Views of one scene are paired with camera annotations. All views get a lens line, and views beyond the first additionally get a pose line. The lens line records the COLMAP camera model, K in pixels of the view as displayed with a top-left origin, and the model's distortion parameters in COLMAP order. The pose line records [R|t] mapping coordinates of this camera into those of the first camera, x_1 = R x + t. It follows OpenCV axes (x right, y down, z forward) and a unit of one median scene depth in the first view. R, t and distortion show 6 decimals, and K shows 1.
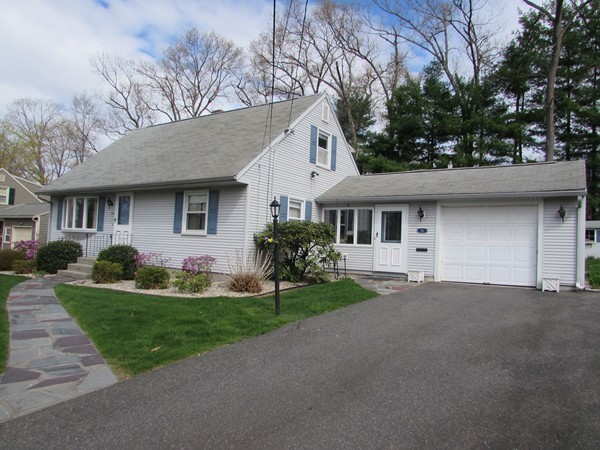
lens RADIAL K [[421.4, 0, 302.9], [0, 421.4, 222.6], [0, 0, 1]] dist [-0.027464, -0.007310]
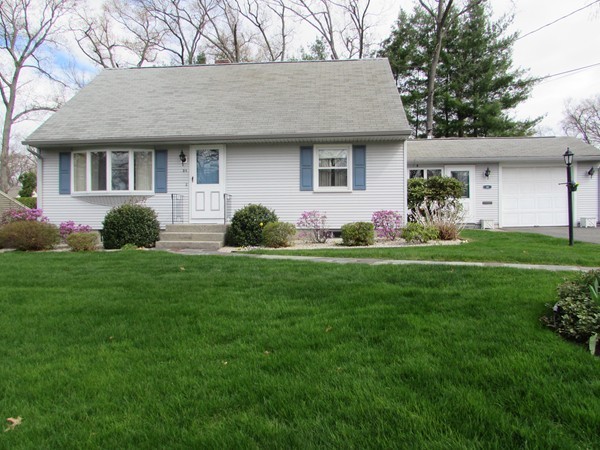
lens RADIAL K [[421.4, 0, 301.1], [0, 421.4, 226.2], [0, 0, 1]] dist [-0.027464, -0.007310]
pose [[0.872610, -0.047526, 0.486099, -0.679763], [0.016298, 0.997534, 0.068273, 0.035338], [-0.488145, -0.051653, 0.871233, 0.175431]]
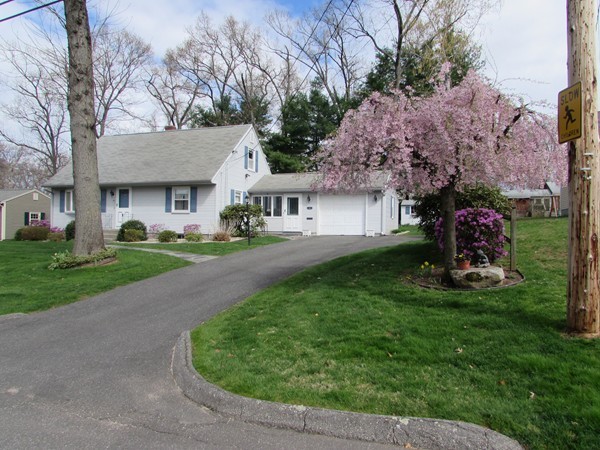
lens RADIAL K [[421.4, 0, 300.2], [0, 421.4, 225.2], [0, 0, 1]] dist [-0.027464, -0.007310]
pose [[0.967559, -0.027188, 0.251177, -0.189903], [0.013003, 0.998234, 0.057963, -0.011750], [-0.252309, -0.052817, 0.966204, -0.663994]]
